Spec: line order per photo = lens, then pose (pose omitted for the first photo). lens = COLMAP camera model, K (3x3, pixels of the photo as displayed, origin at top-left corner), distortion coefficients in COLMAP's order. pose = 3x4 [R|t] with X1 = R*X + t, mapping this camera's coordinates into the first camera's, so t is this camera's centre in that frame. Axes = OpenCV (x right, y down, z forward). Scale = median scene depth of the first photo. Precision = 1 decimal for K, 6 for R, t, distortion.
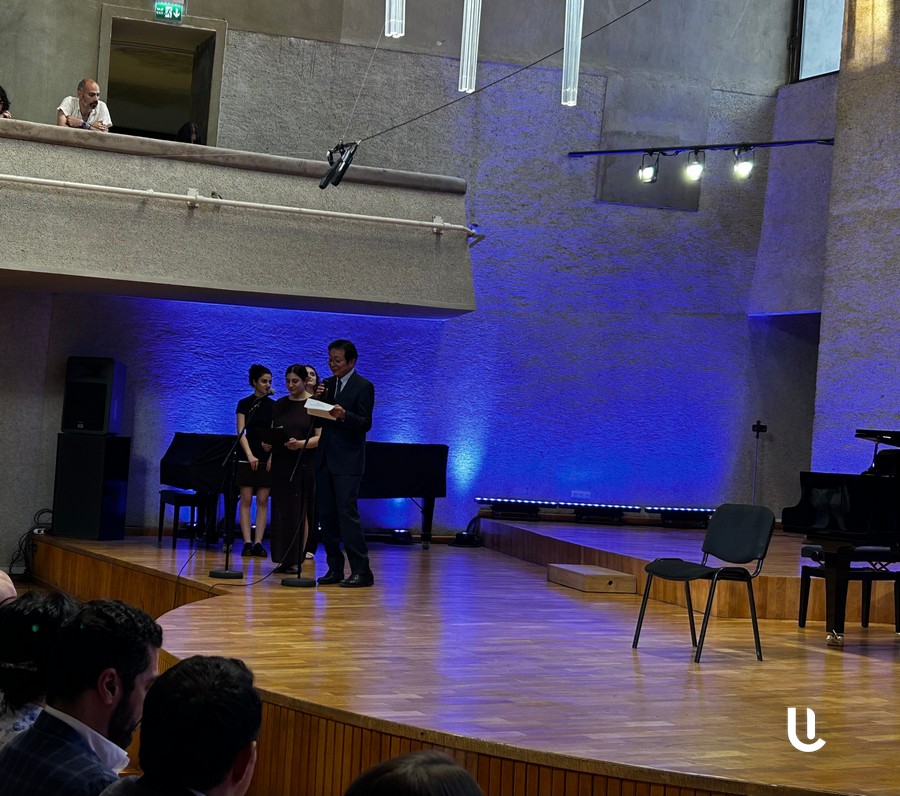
lens RADIAL K [[1605.3, 0, 373.8], [0, 1605.3, 402.6], [0, 0, 1]] dist [0.247000, -0.900492]
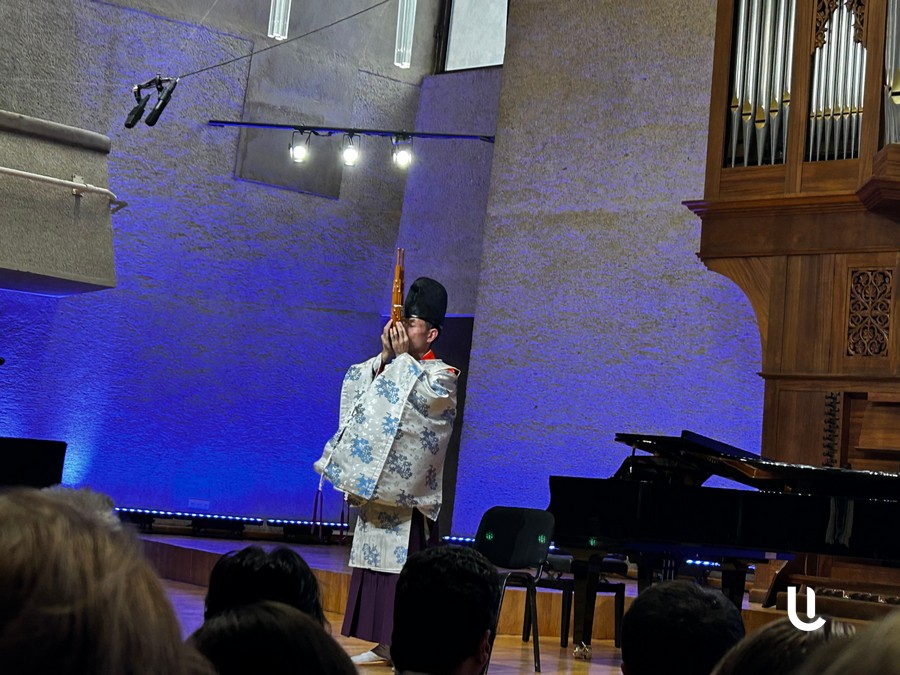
lens RADIAL K [[1817.7, 0, 450.9], [0, 1817.7, 350.4], [0, 0, 1]] dist [0.248580, -0.611234]
pose [[0.935653, 0.056758, 0.348329, -0.101184], [-0.044223, 0.998059, -0.043841, 0.011017], [-0.350141, 0.025616, 0.936347, 0.008744]]
